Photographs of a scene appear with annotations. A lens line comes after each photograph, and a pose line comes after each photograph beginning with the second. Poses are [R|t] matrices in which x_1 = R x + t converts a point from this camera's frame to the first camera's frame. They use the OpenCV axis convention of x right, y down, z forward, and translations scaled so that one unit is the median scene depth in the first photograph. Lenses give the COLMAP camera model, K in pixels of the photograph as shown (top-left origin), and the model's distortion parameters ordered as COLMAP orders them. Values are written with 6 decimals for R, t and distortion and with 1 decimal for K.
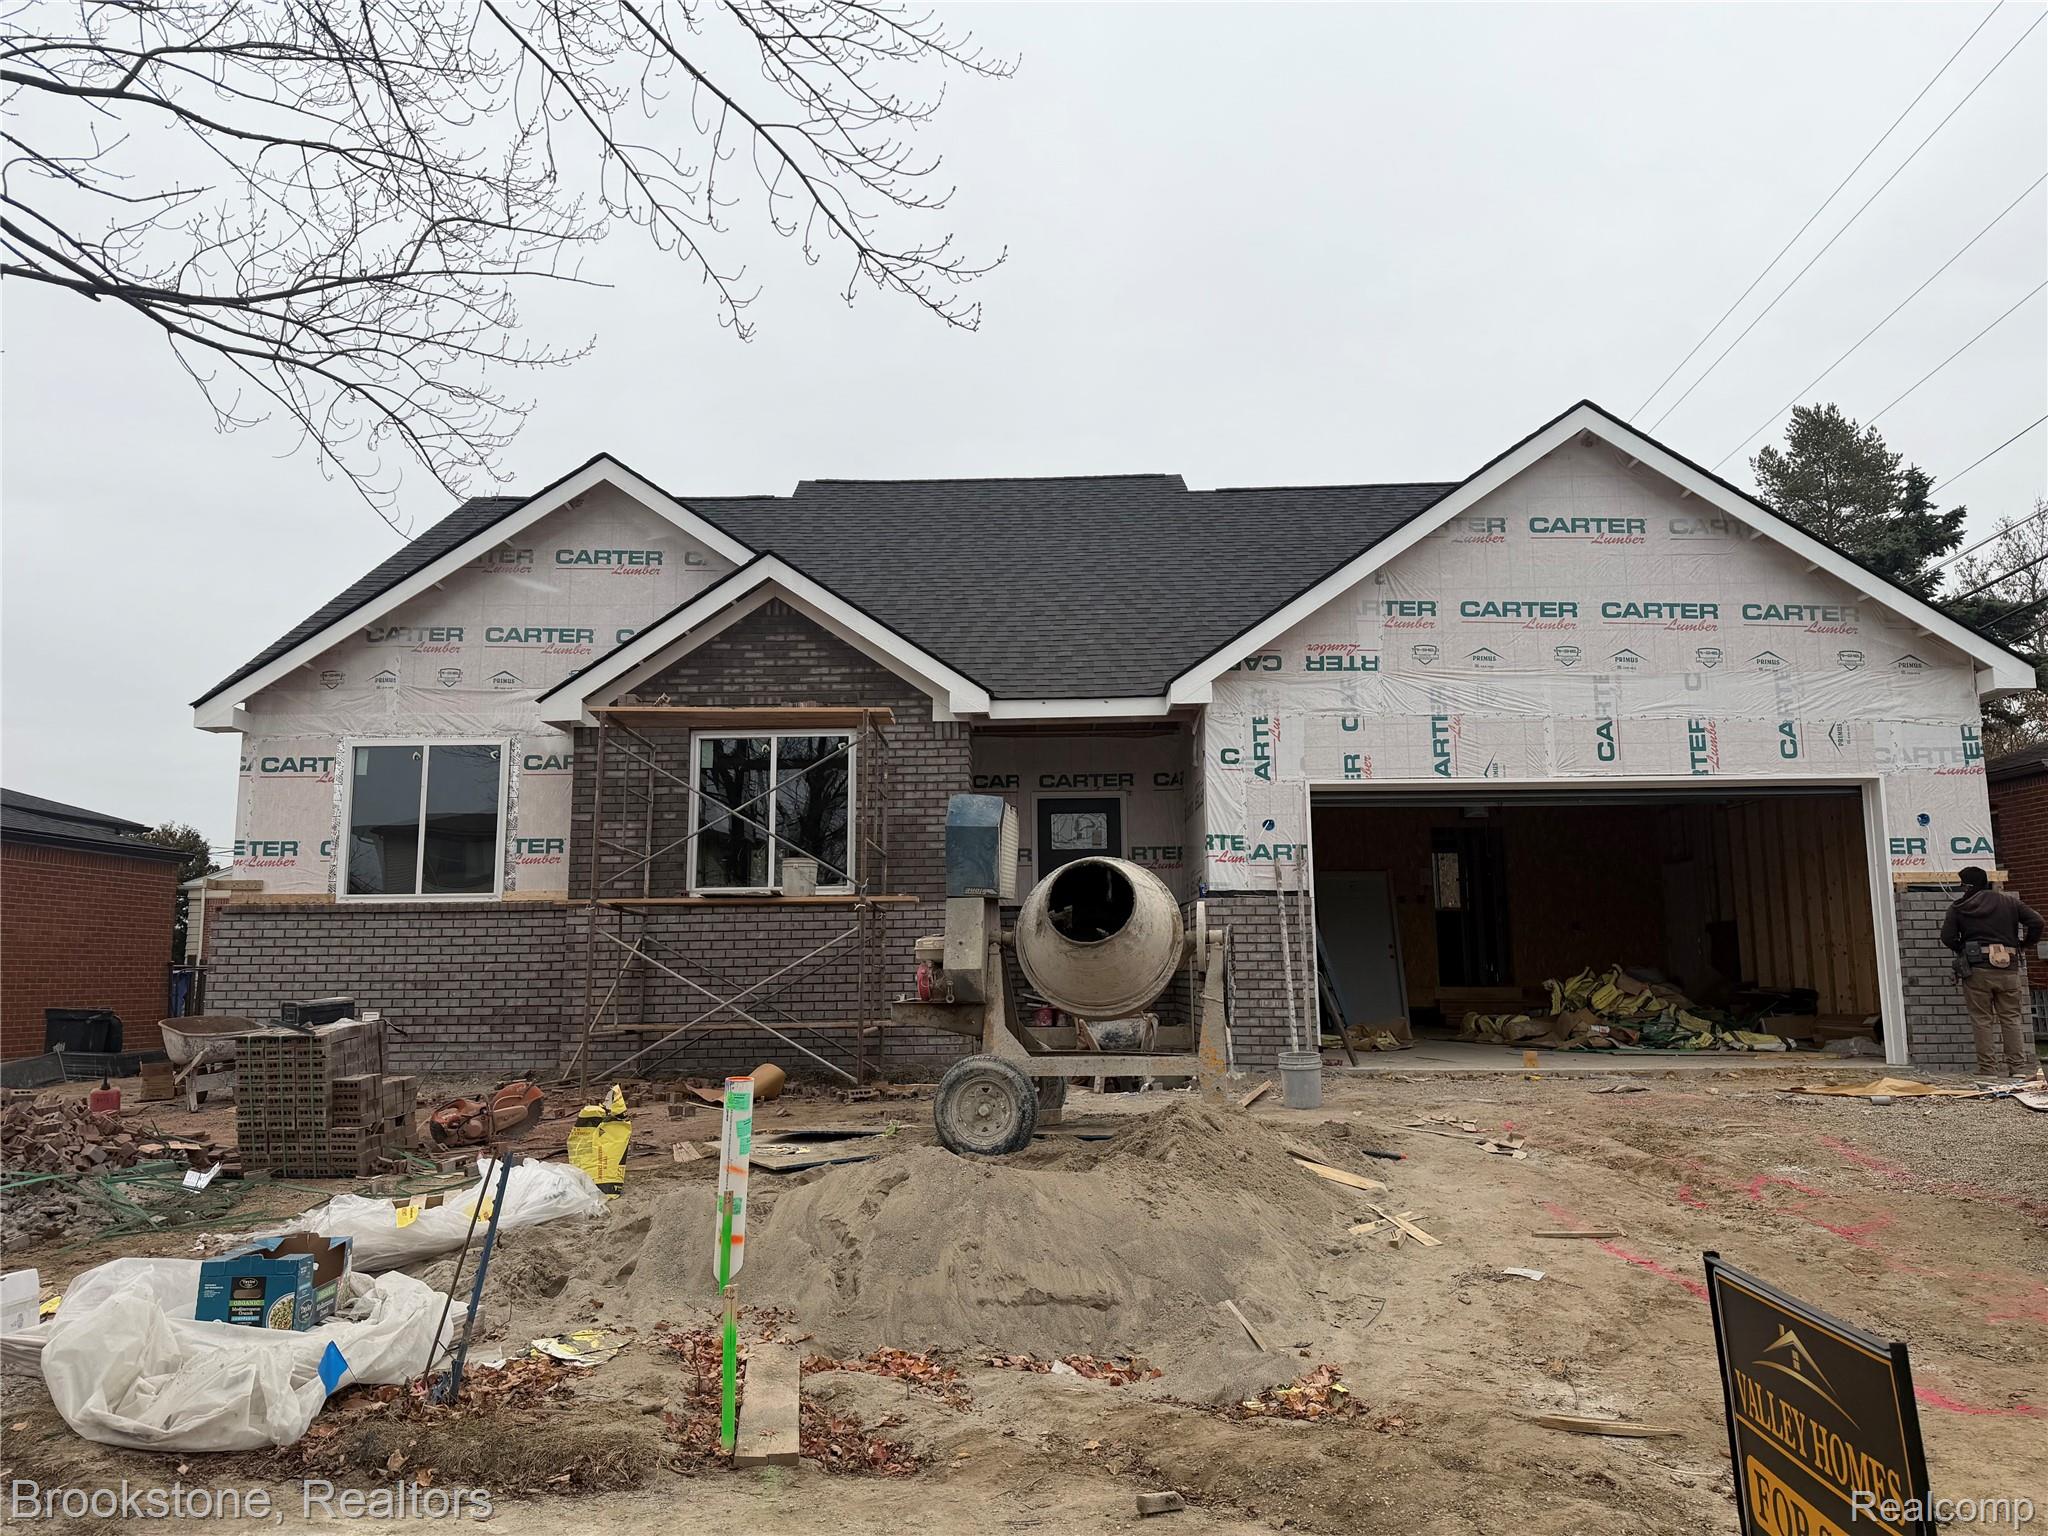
lens RADIAL K [[1425.7, 0, 1024.0], [0, 1425.7, 768.0], [0, 0, 1]] dist [0.143586, -0.253253]
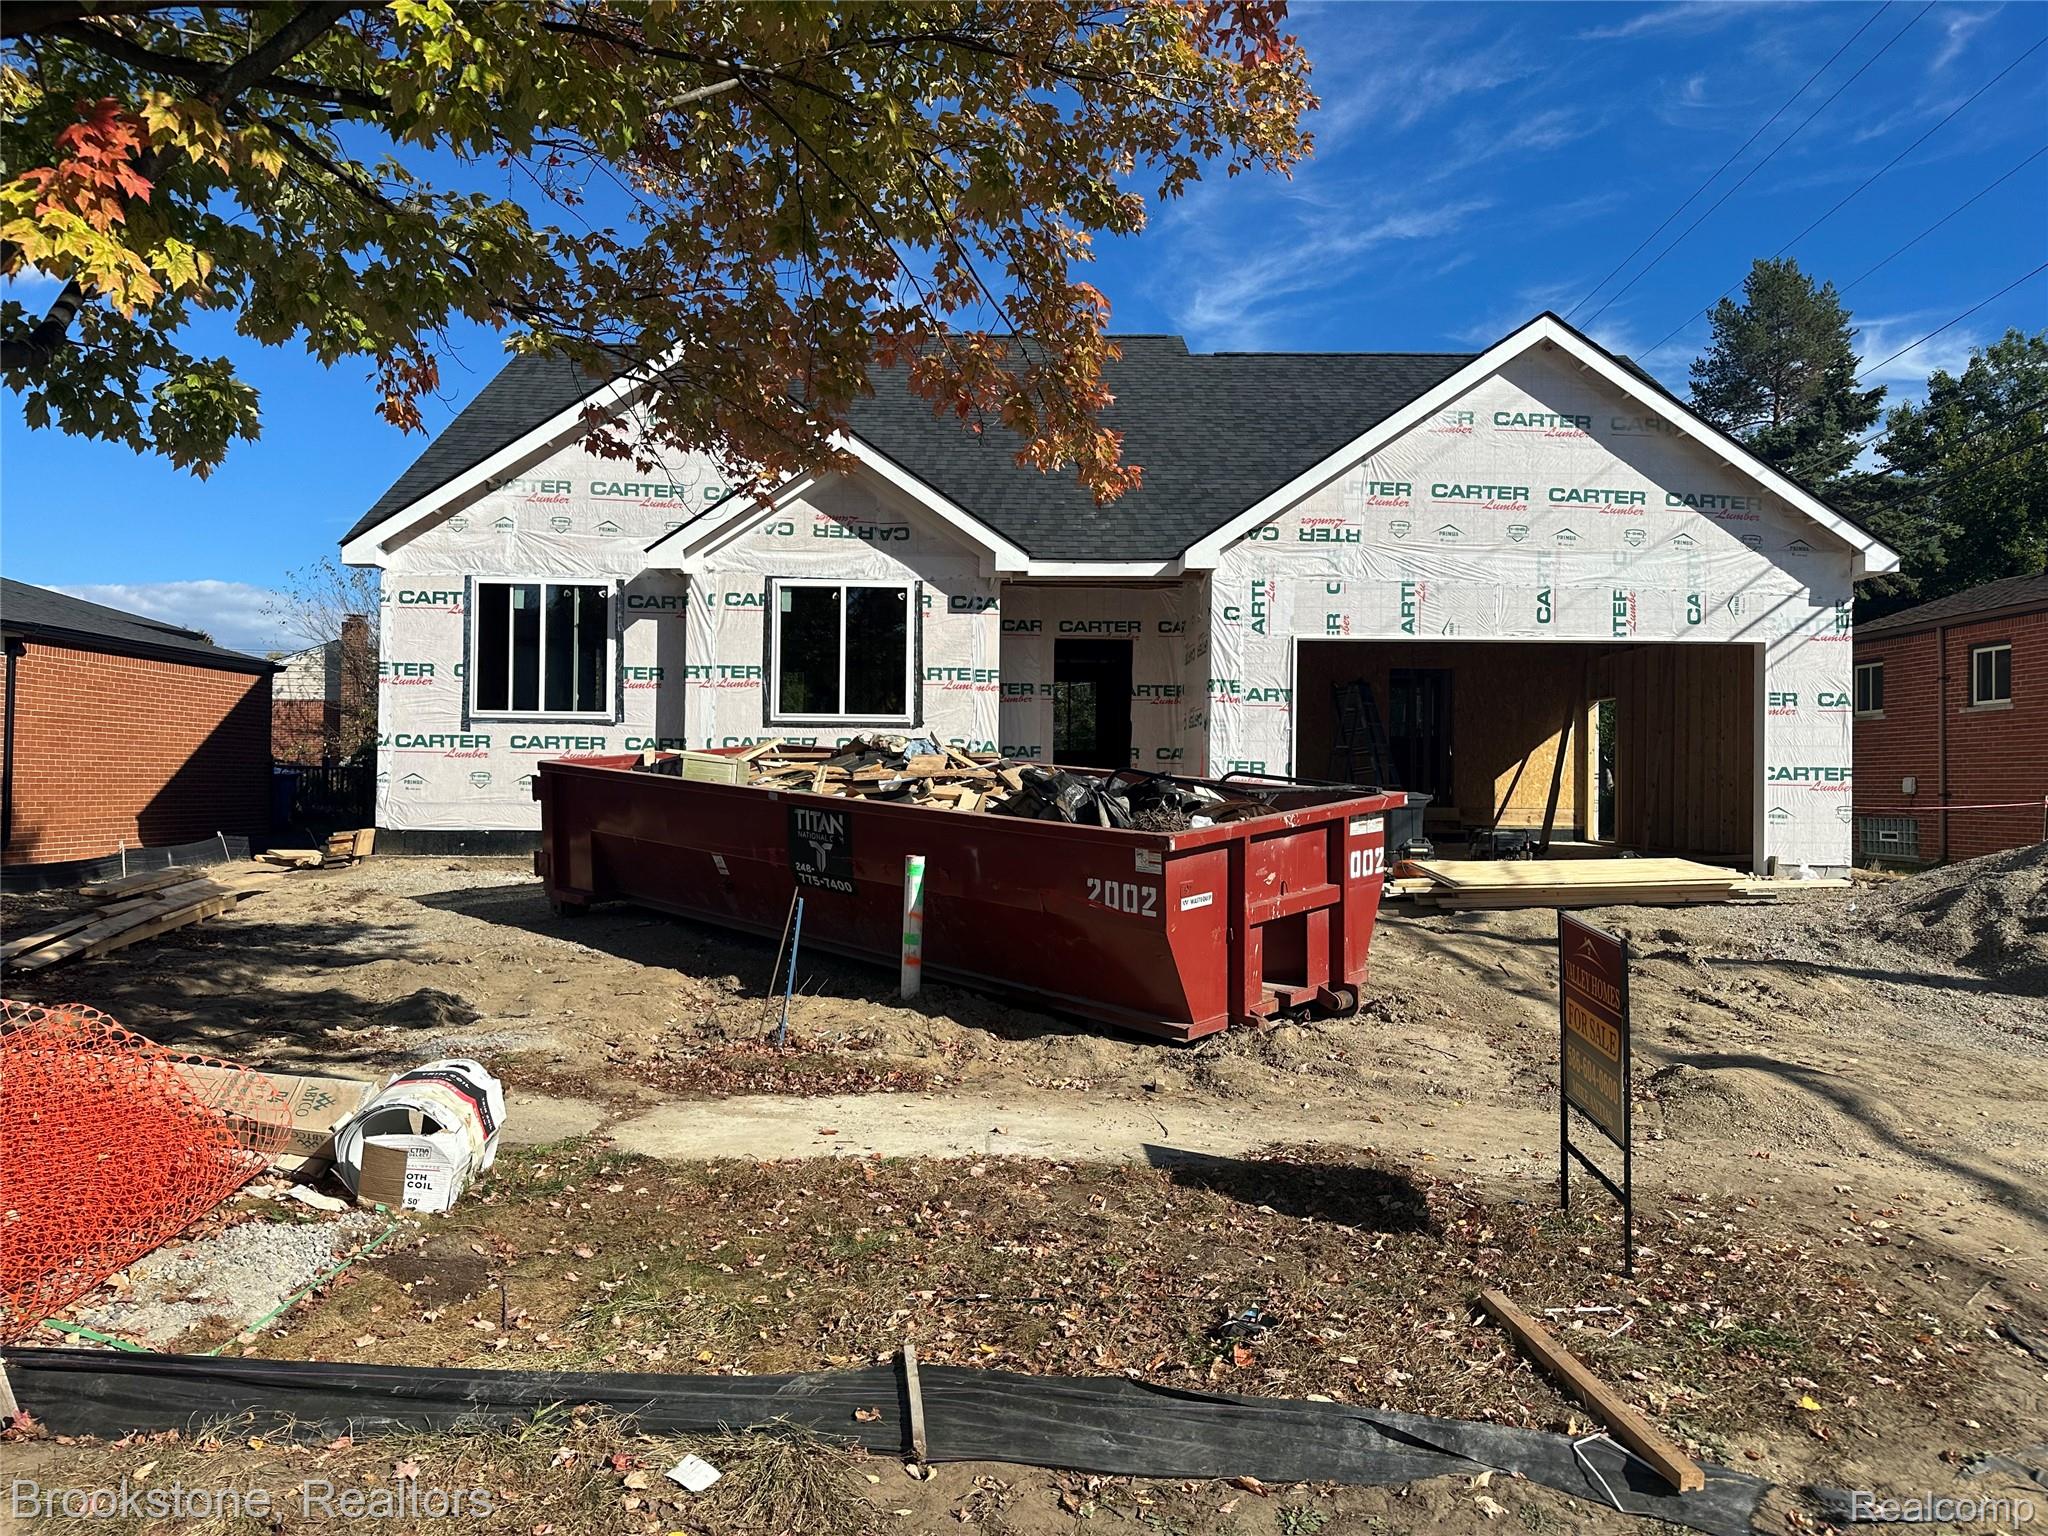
lens RADIAL K [[1415.2, 0, 1024.0], [0, 1415.2, 768.0], [0, 0, 1]] dist [0.156498, -0.293246]
pose [[0.999288, 0.020076, 0.031958, -0.061916], [-0.024033, 0.991395, 0.128680, -0.027844], [-0.029100, -0.129356, 0.991171, -0.178405]]
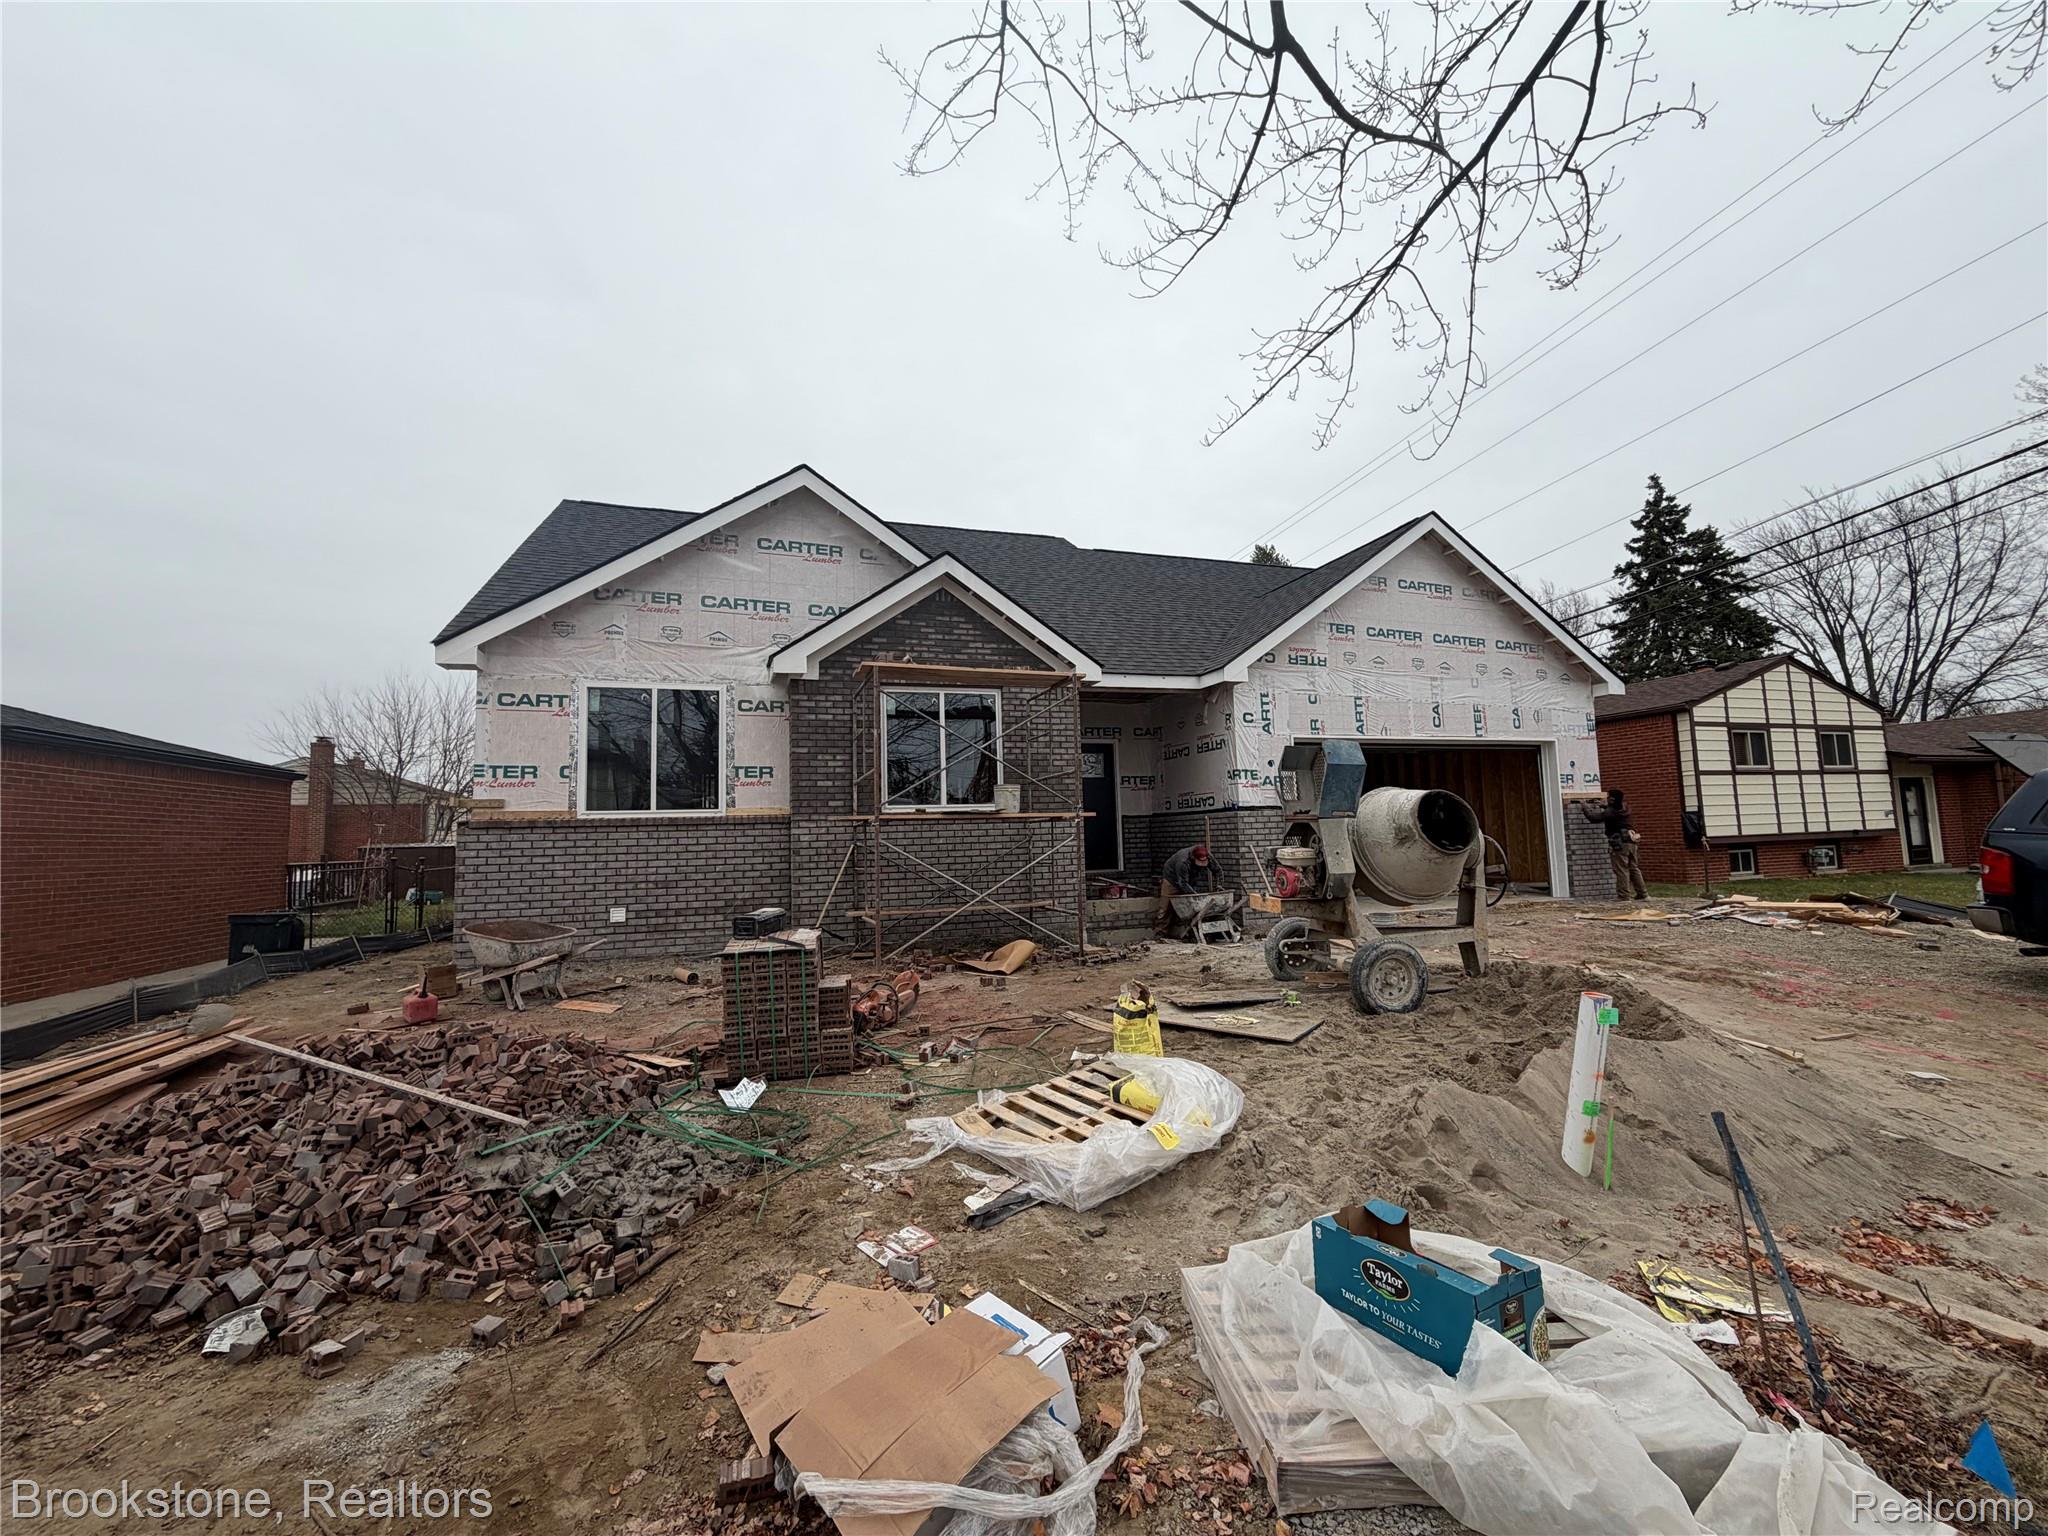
lens RADIAL K [[815.0, 0, 1024.0], [0, 815.0, 768.0], [0, 0, 1]] dist [0.001577, 0.000105]
pose [[0.940564, 0.010302, 0.339461, -0.361874], [-0.027156, 0.998621, 0.044937, 0.012201], [-0.338530, -0.051485, 0.939546, 0.255189]]
